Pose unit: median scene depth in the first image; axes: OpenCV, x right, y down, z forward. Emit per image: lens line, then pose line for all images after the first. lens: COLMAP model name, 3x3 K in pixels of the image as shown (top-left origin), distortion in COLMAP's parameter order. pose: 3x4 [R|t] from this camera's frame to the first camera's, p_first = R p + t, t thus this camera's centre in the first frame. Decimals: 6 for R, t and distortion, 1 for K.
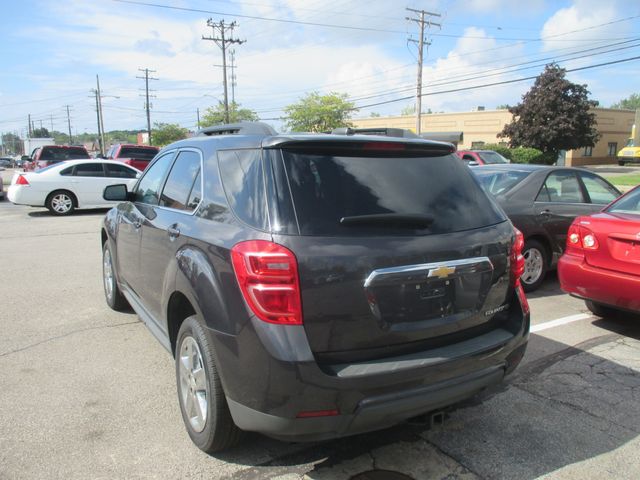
lens RADIAL K [[530.8, 0, 322.0], [0, 530.8, 239.5], [0, 0, 1]] dist [-0.042647, 0.006489]
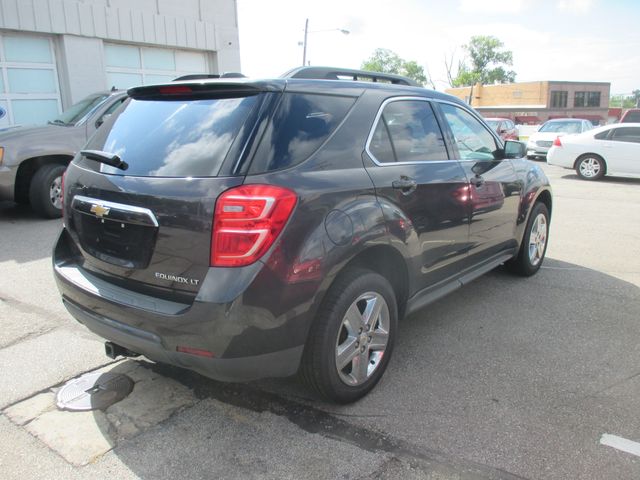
lens RADIAL K [[530.8, 0, 322.0], [0, 530.8, 239.5], [0, 0, 1]] dist [-0.042647, 0.006489]
pose [[0.360643, 0.205012, -0.909894, 0.235914], [-0.150109, 0.975585, 0.160316, -0.019935], [0.920545, 0.078766, 0.382612, 0.177887]]
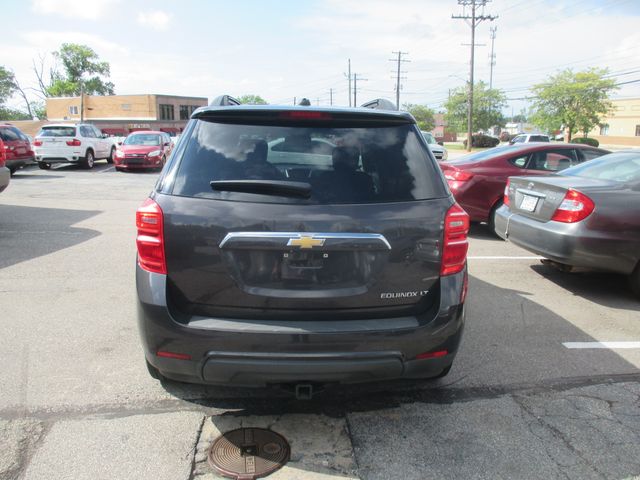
lens RADIAL K [[530.8, 0, 322.0], [0, 530.8, 239.5], [0, 0, 1]] dist [-0.042647, 0.006489]
pose [[0.891777, 0.098024, -0.441730, 0.120909], [-0.083173, 0.995129, 0.052915, 0.000186], [0.444765, -0.010449, 0.895586, 0.023214]]
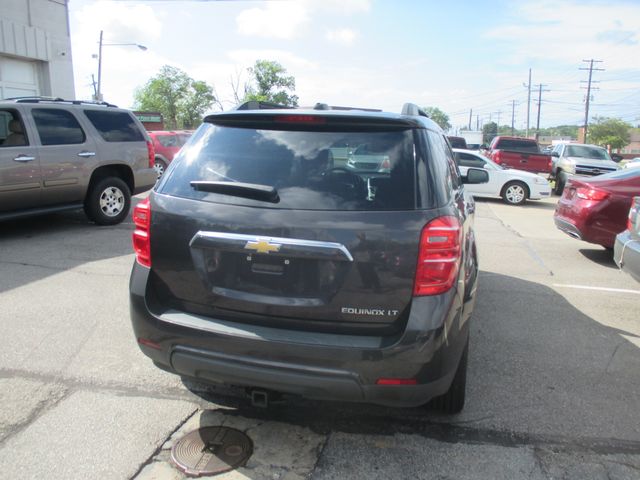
lens RADIAL K [[530.8, 0, 322.0], [0, 530.8, 239.5], [0, 0, 1]] dist [-0.042647, 0.006489]
pose [[0.697402, 0.146862, -0.701472, 0.172053], [-0.140244, 0.987821, 0.067383, -0.005611], [0.702825, 0.051384, 0.709505, 0.068521]]
